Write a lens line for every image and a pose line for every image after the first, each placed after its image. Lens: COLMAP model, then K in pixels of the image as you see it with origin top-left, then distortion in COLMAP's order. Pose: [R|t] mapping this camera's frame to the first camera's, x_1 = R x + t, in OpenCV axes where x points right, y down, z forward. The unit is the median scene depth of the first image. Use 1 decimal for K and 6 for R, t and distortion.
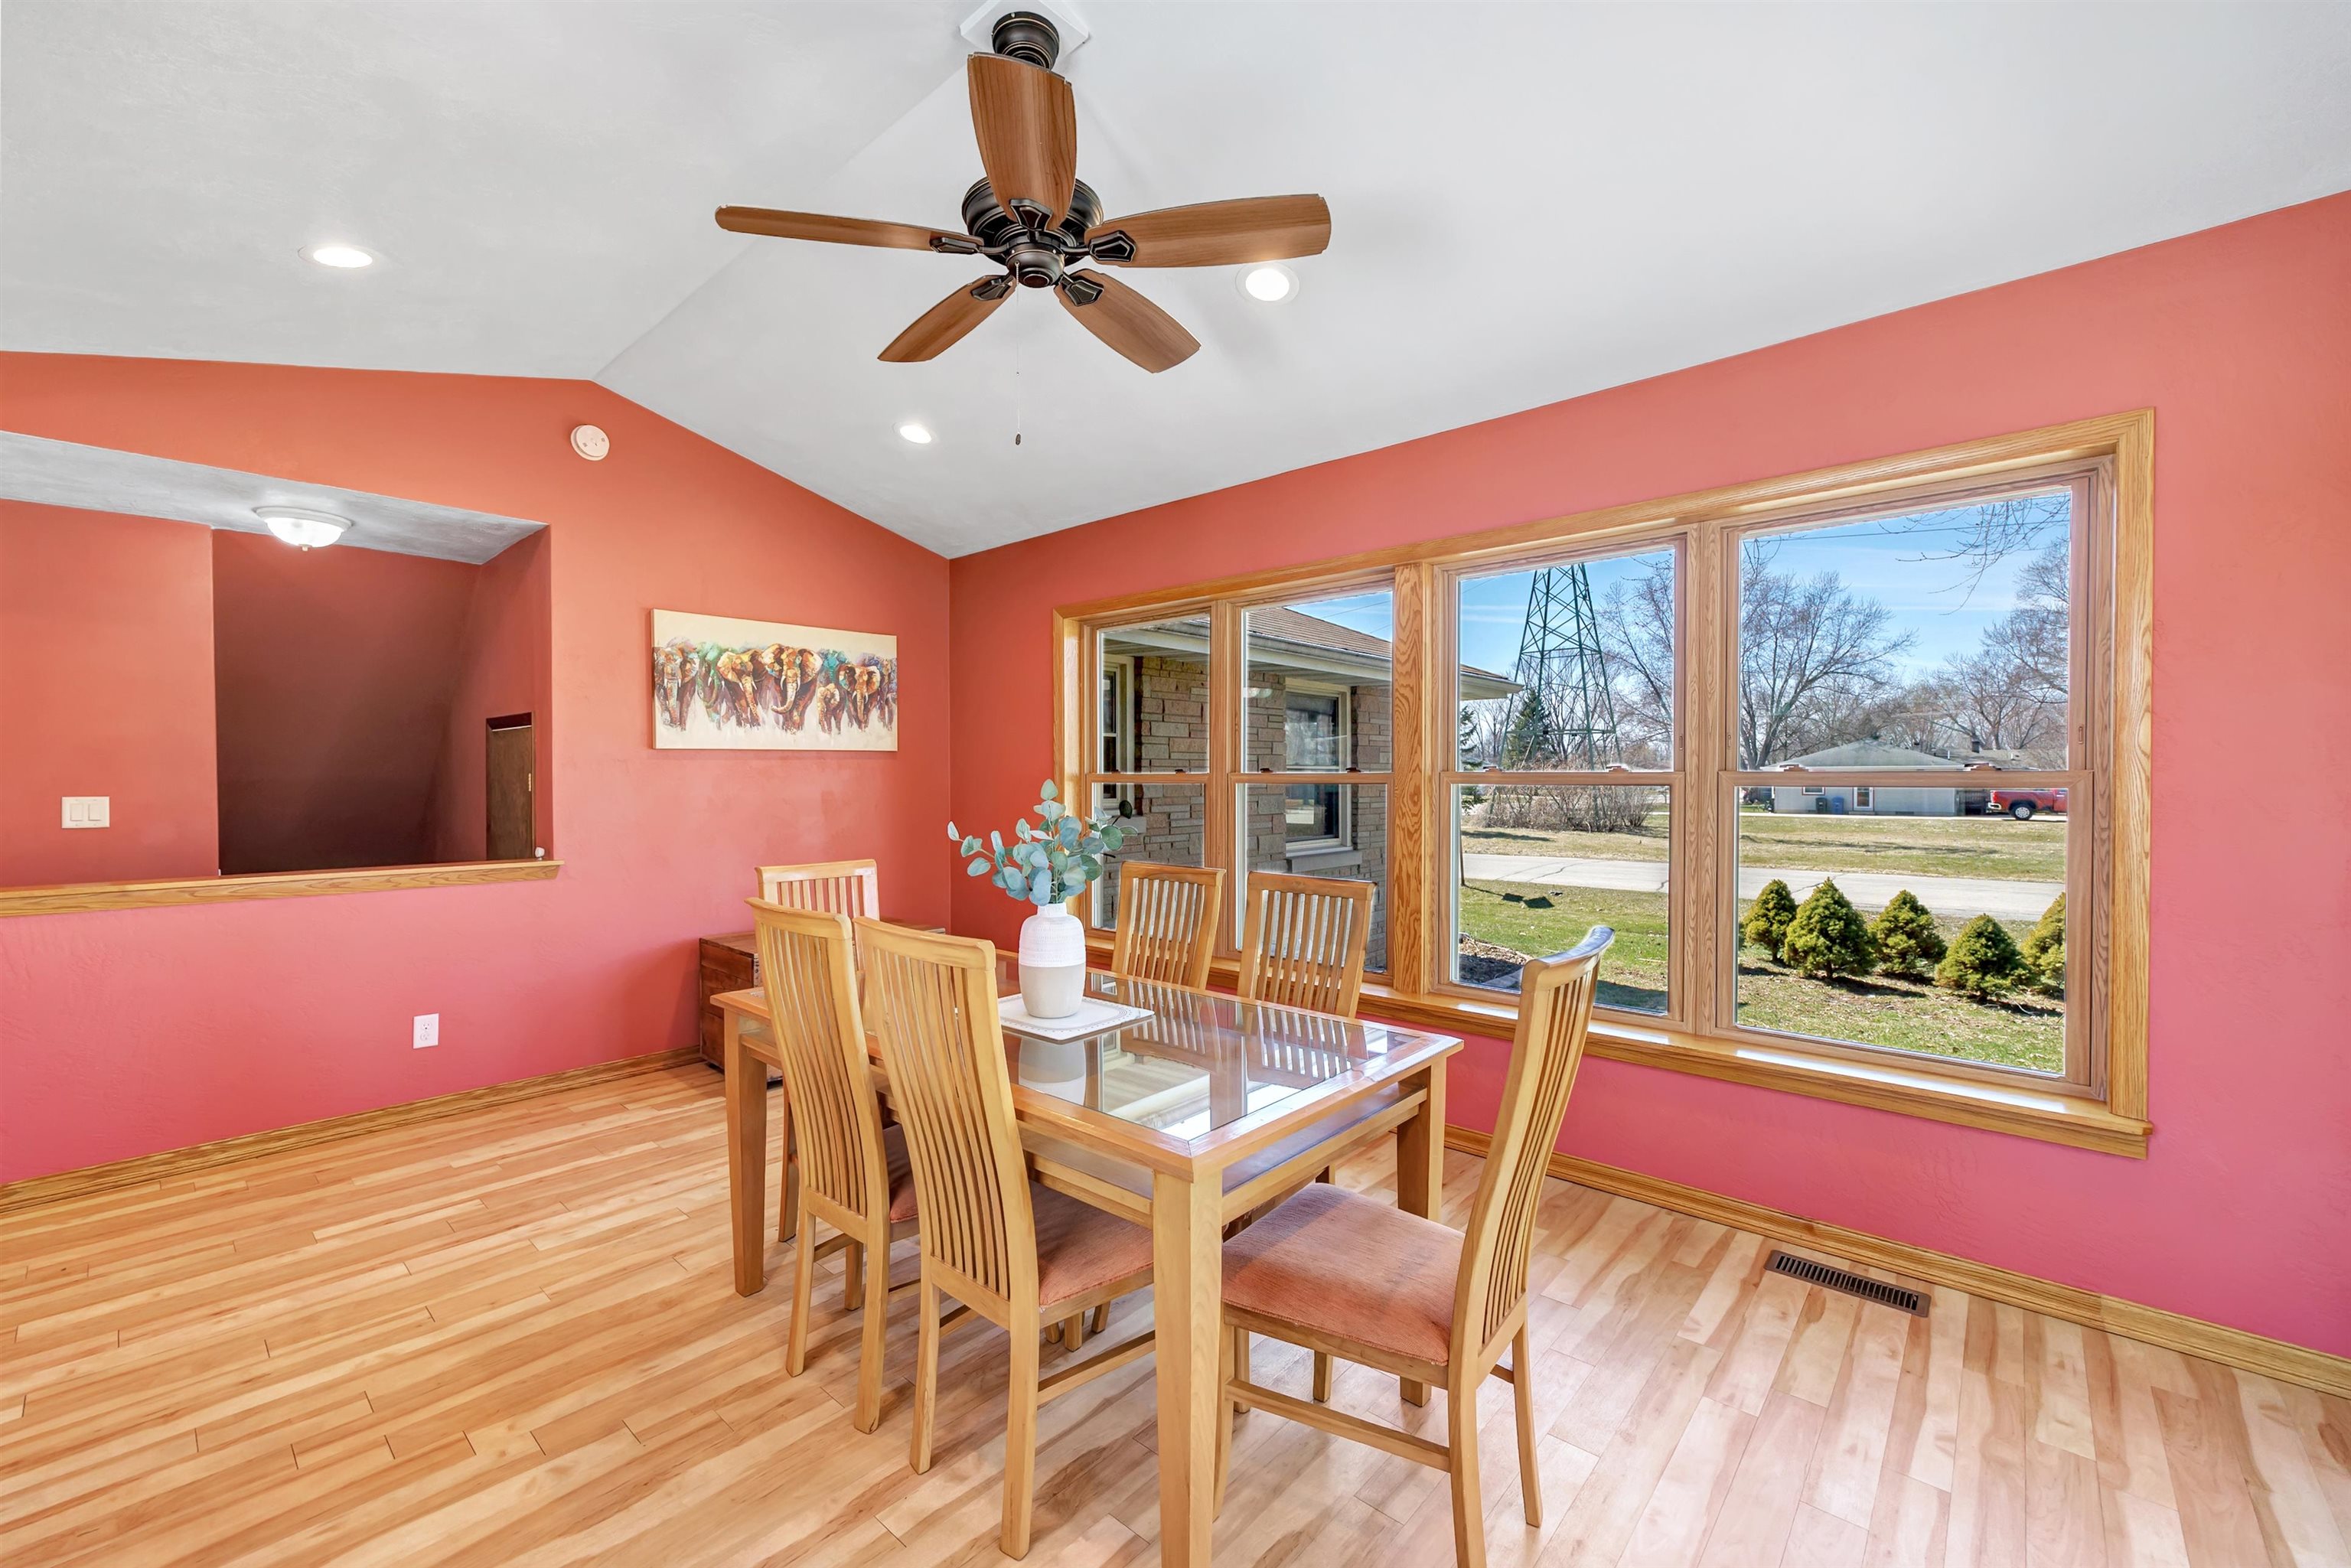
lens RADIAL K [[945.2, 0, 1144.4], [0, 945.2, 783.3], [0, 0, 1]] dist [0.001493, 0.000219]
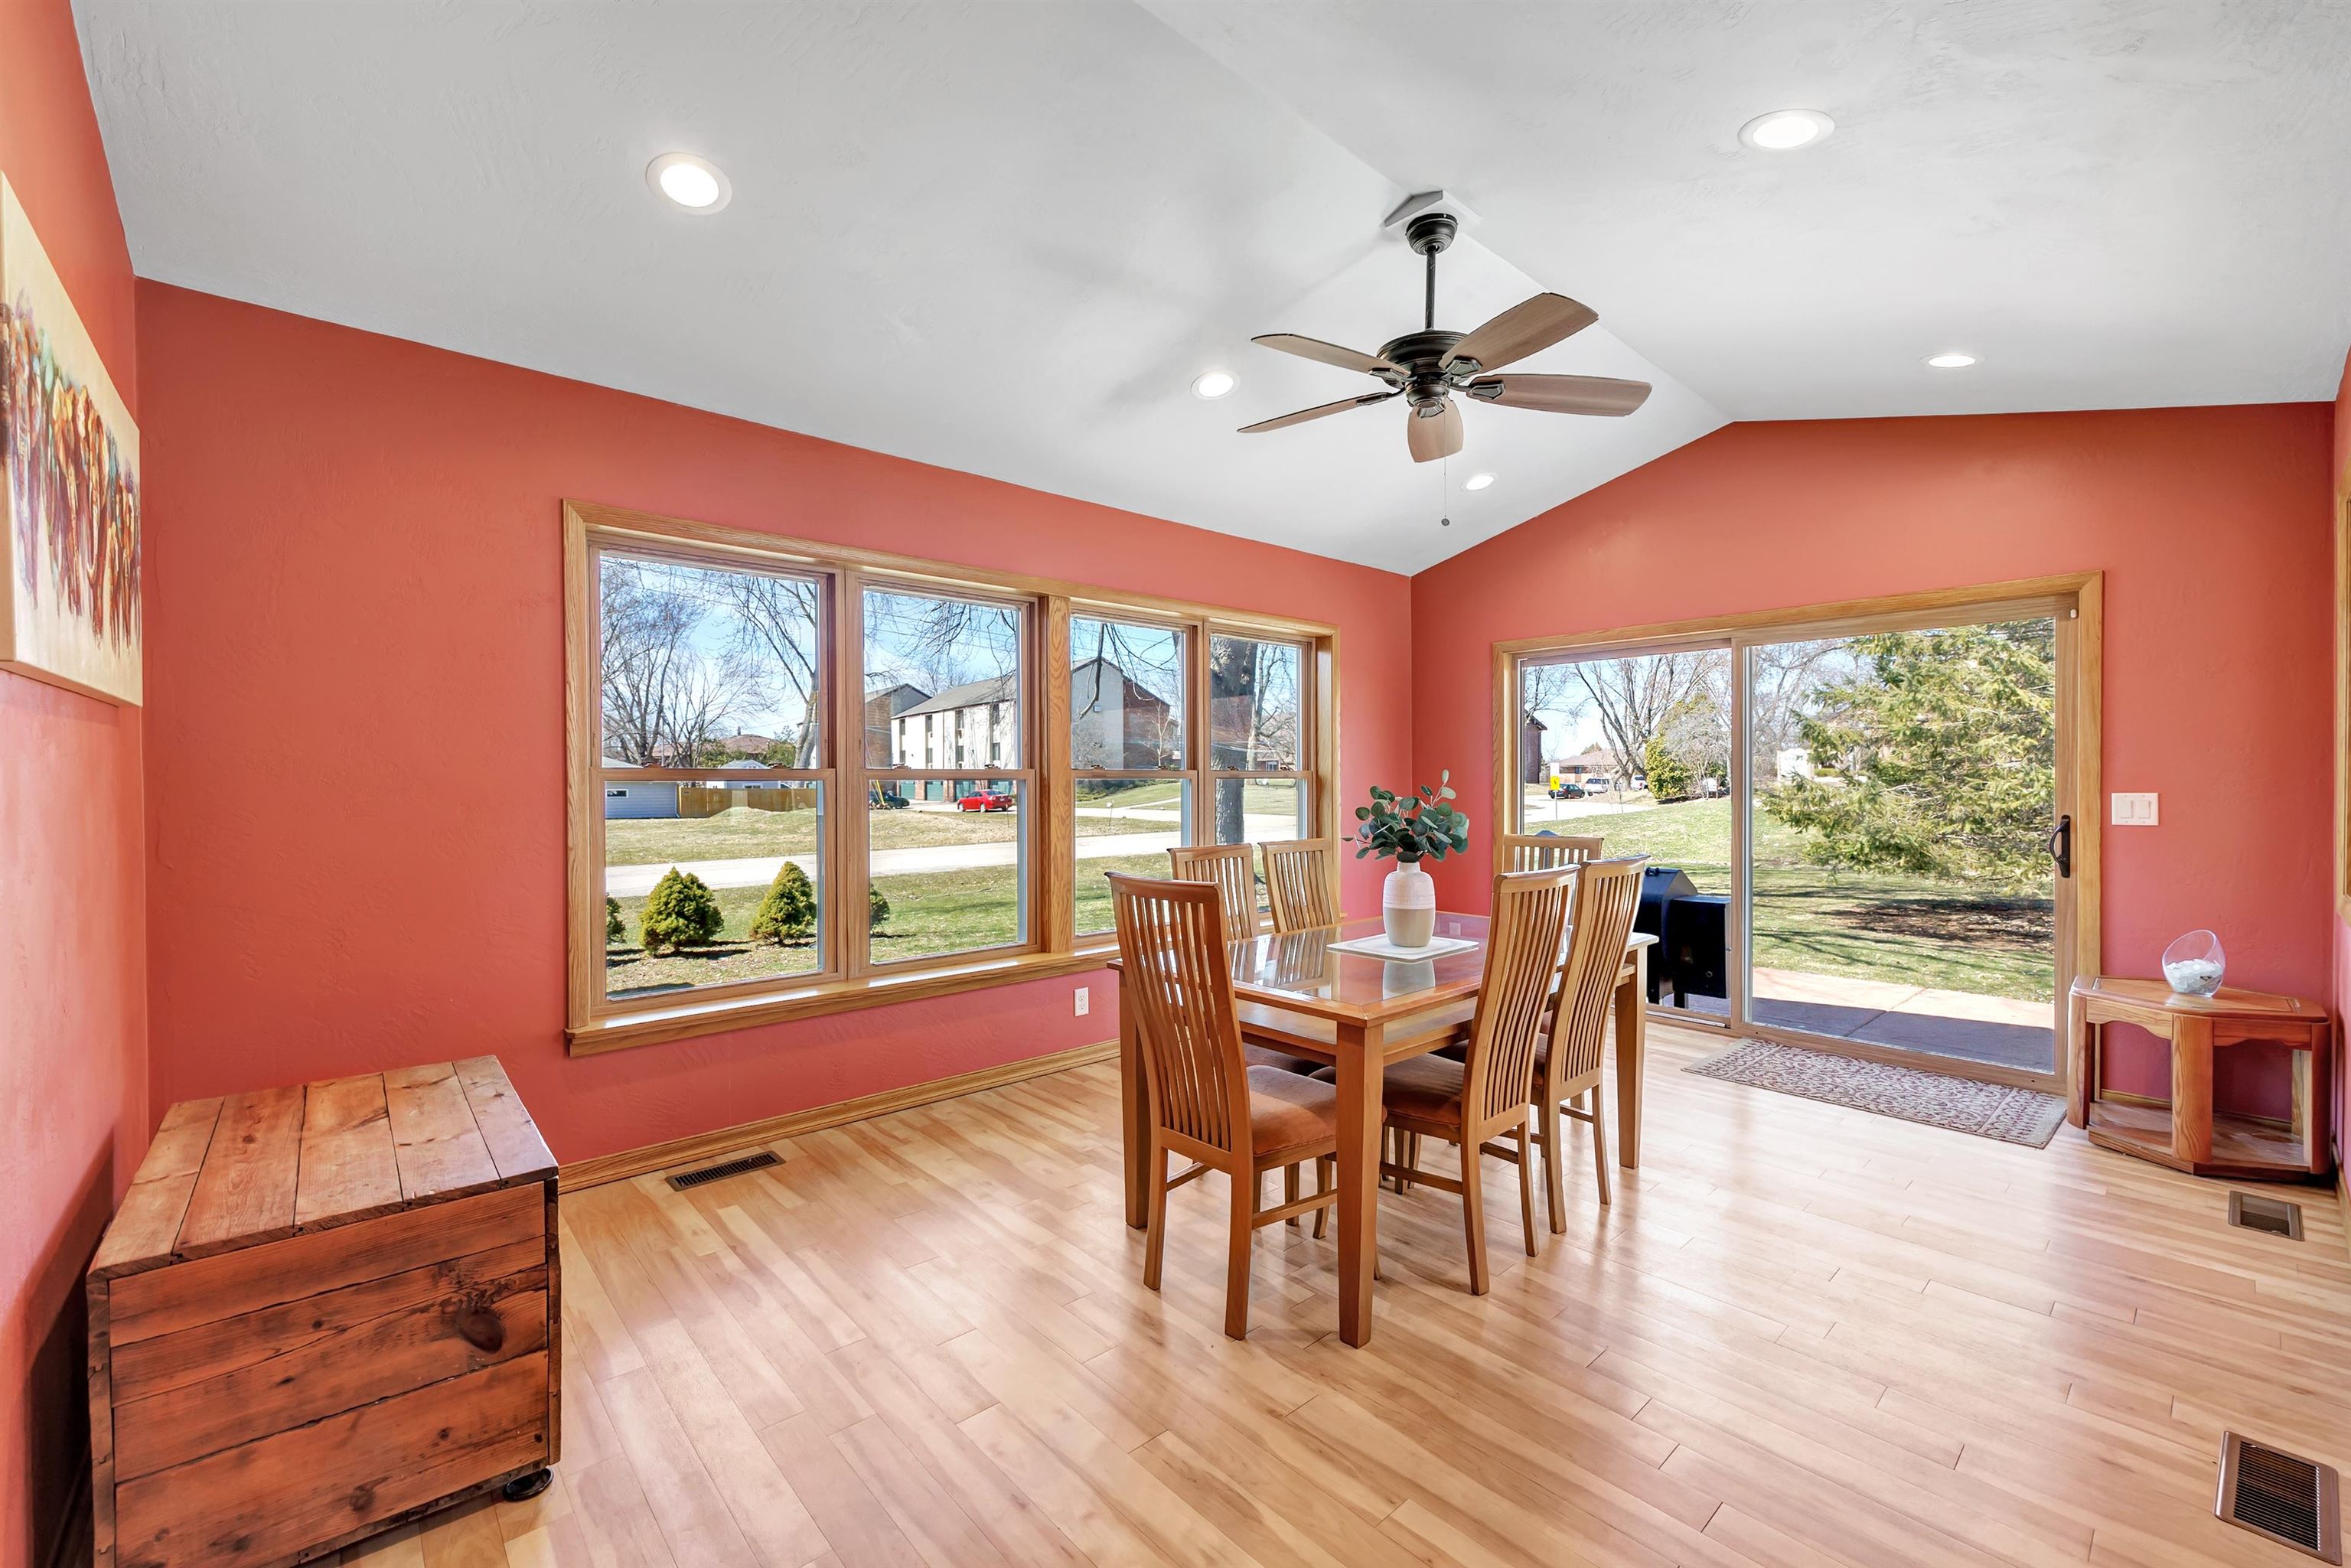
lens RADIAL K [[961.4, 0, 1132.6], [0, 961.4, 781.0], [0, 0, 1]] dist [-0.001451, -0.000009]
pose [[0.114181, -0.000519, 0.993460, -0.425425], [0.008803, 0.999961, -0.000490, 0.000532], [-0.993421, 0.008802, 0.114181, 0.347021]]
